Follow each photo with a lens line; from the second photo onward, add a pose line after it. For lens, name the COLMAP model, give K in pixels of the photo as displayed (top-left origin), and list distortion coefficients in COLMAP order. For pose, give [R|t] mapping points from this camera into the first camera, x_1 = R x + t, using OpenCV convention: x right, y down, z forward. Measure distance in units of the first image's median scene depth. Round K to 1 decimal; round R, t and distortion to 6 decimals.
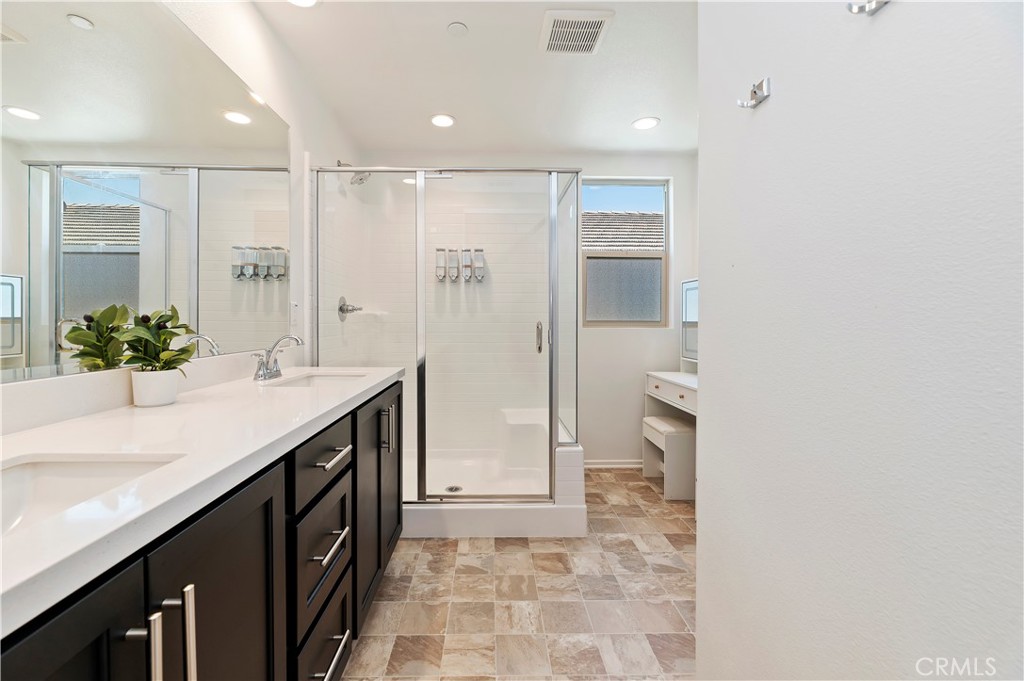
lens RADIAL K [[446.4, 0, 508.2], [0, 446.4, 320.7], [0, 0, 1]] dist [0.000443, 0.000243]
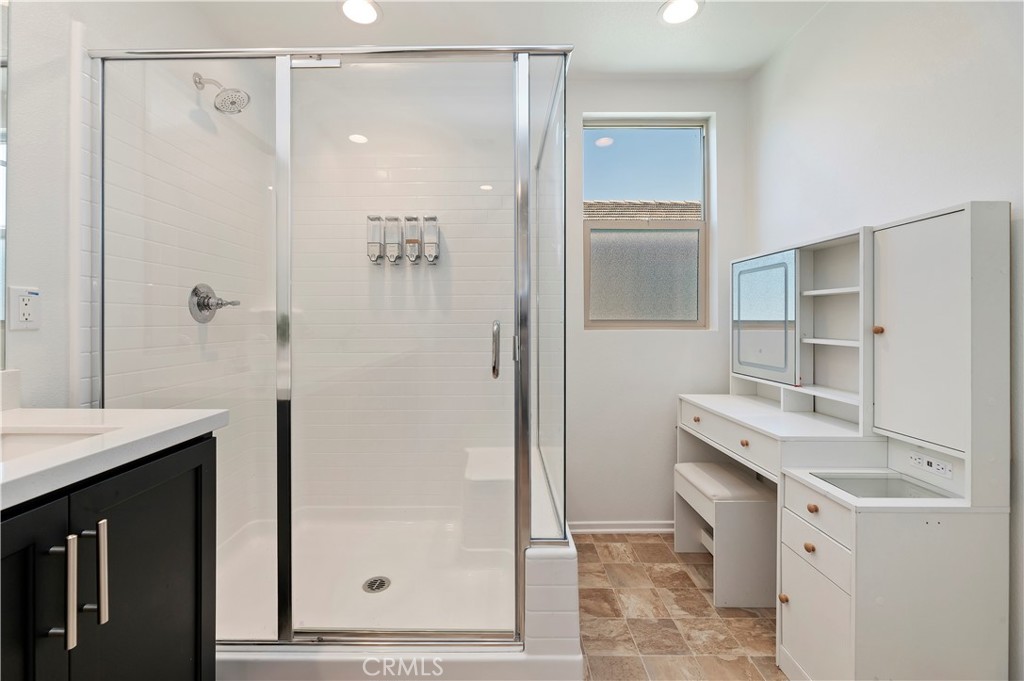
lens RADIAL K [[416.1, 0, 501.0], [0, 416.1, 326.1], [0, 0, 1]] dist [-0.001019, 0.000117]
pose [[0.998136, -0.005055, -0.060822, 0.113112], [0.005683, 0.999932, 0.010146, 0.003654], [0.060766, -0.010473, 0.998097, 0.507923]]
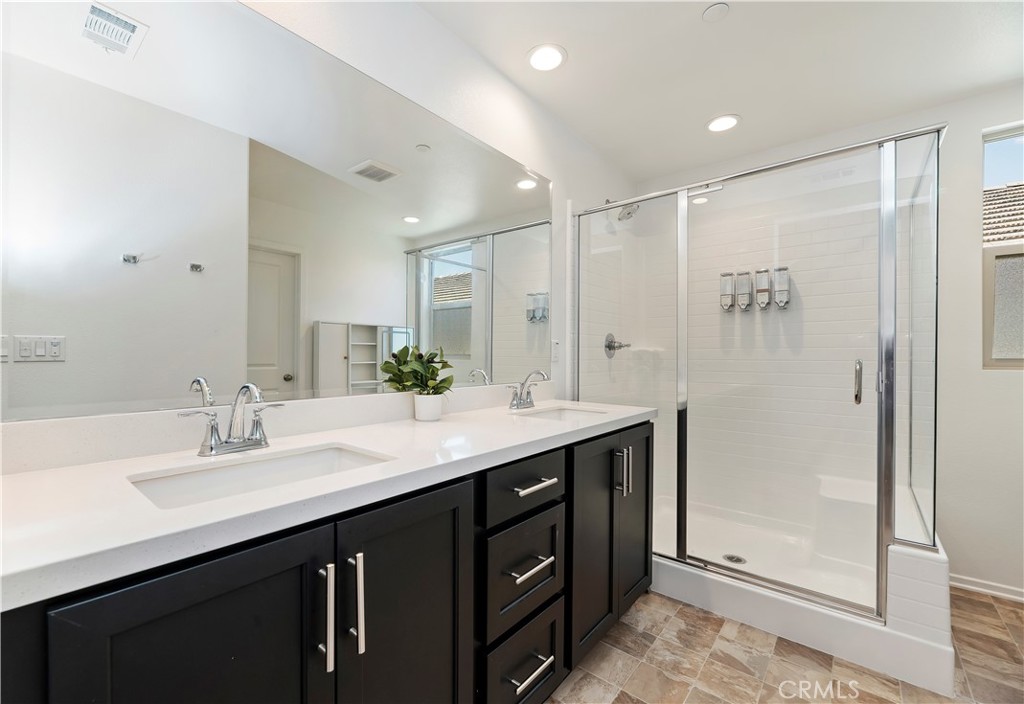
lens RADIAL K [[446.4, 0, 473.1], [0, 446.4, 355.8], [0, 0, 1]] dist [-0.002401, 0.000032]
pose [[0.718475, 0.000724, -0.695552, 0.128568], [-0.002147, 0.999997, -0.001177, -0.001752], [0.695549, 0.002339, 0.718475, 0.070514]]
